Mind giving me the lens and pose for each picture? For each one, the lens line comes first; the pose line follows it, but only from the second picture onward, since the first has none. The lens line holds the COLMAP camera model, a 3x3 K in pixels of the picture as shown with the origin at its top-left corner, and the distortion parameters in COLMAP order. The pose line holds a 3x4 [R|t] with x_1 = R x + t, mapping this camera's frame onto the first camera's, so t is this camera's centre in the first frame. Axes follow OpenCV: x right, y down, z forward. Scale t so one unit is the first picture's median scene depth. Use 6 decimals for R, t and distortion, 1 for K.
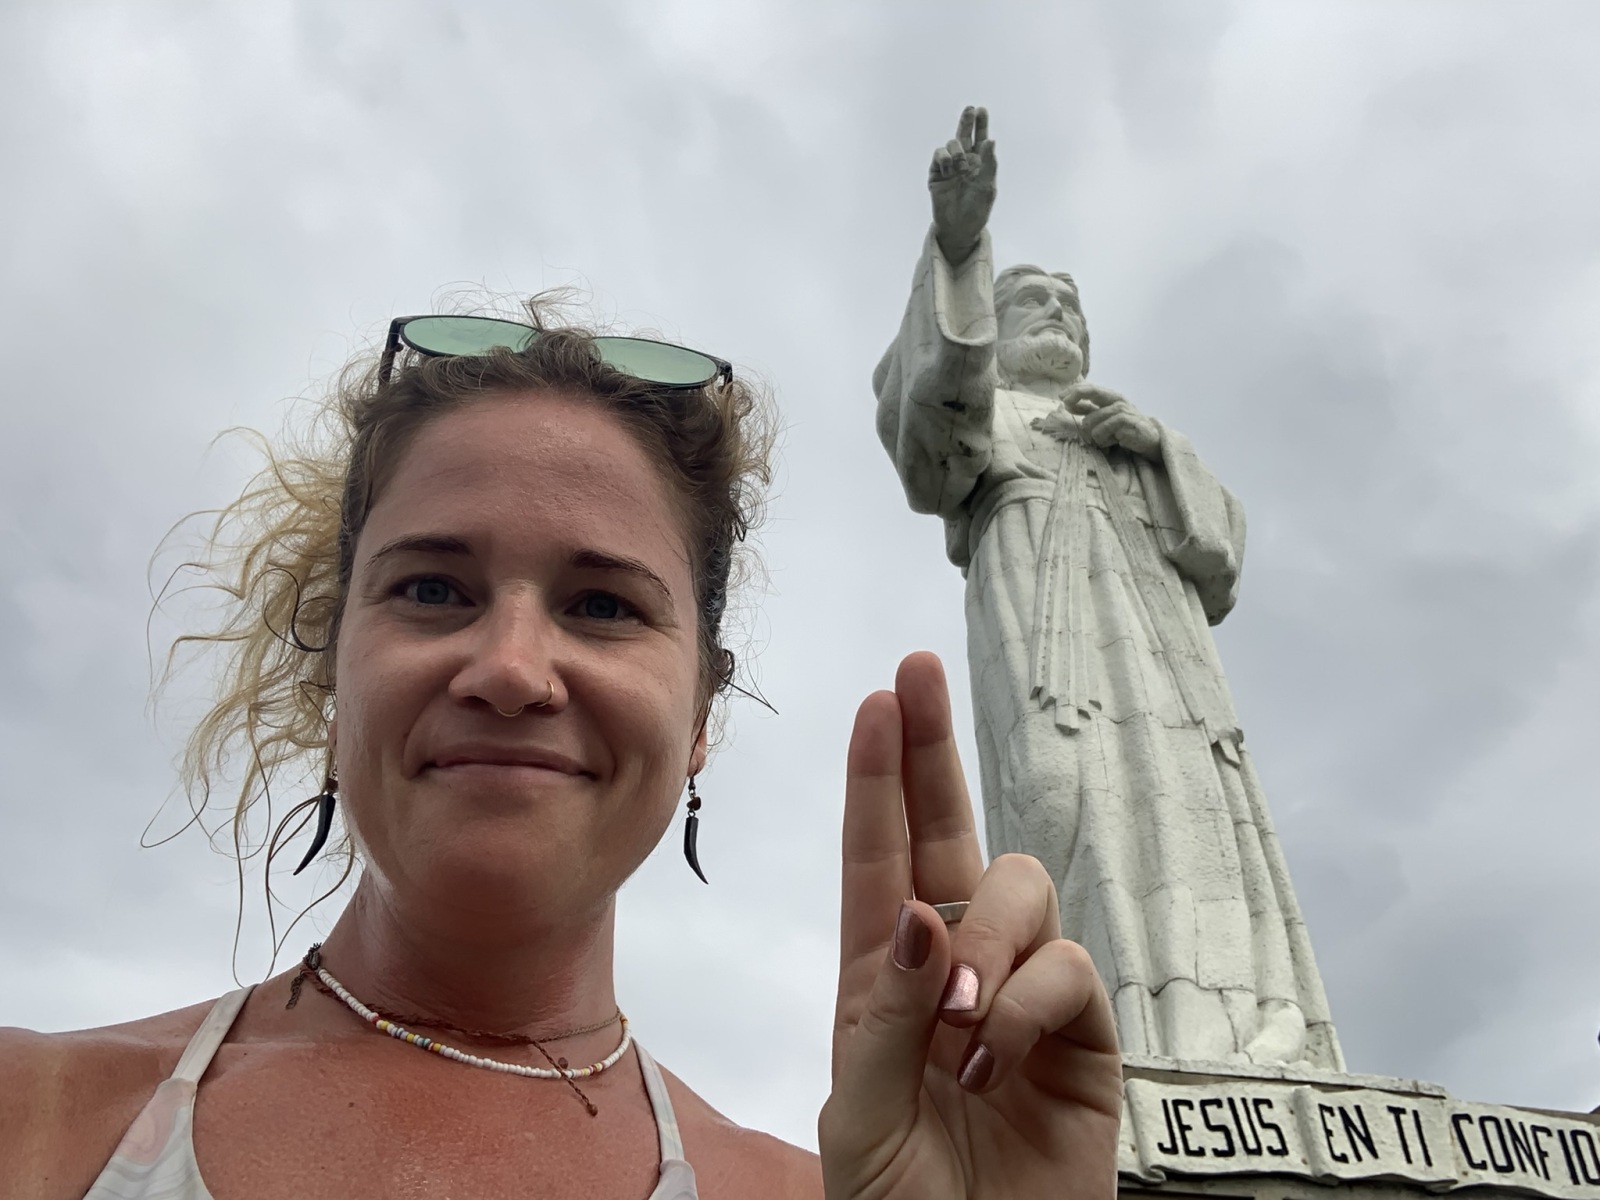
lens RADIAL K [[1506.2, 0, 800.0], [0, 1506.2, 600.0], [0, 0, 1]] dist [0.008703, -0.027447]
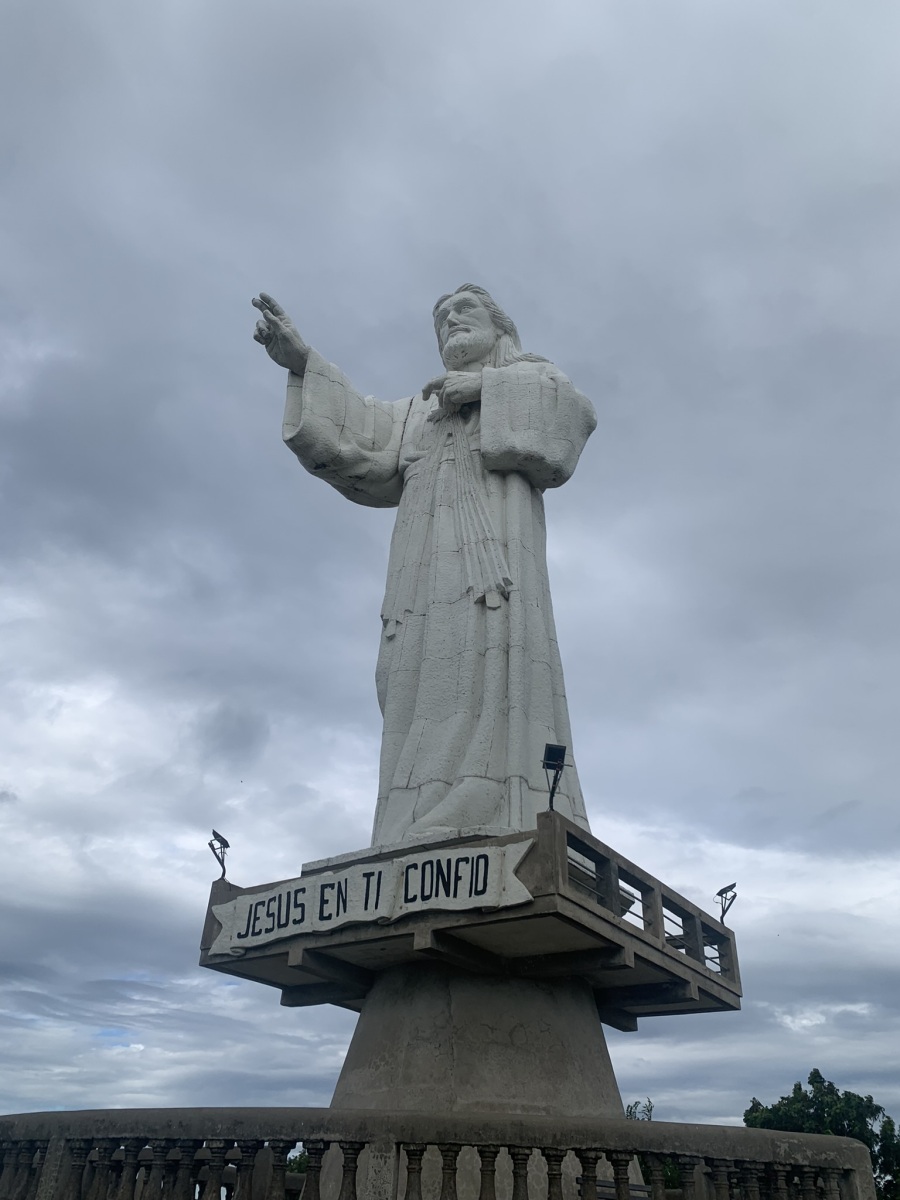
lens RADIAL K [[897.0, 0, 450.0], [0, 897.0, 600.0], [0, 0, 1]] dist [0.141782, -0.409480]
pose [[0.653952, -0.387802, -0.649581, 1.198874], [0.474630, 0.878935, -0.046904, 0.176926], [0.589129, -0.277638, 0.758844, 0.426769]]
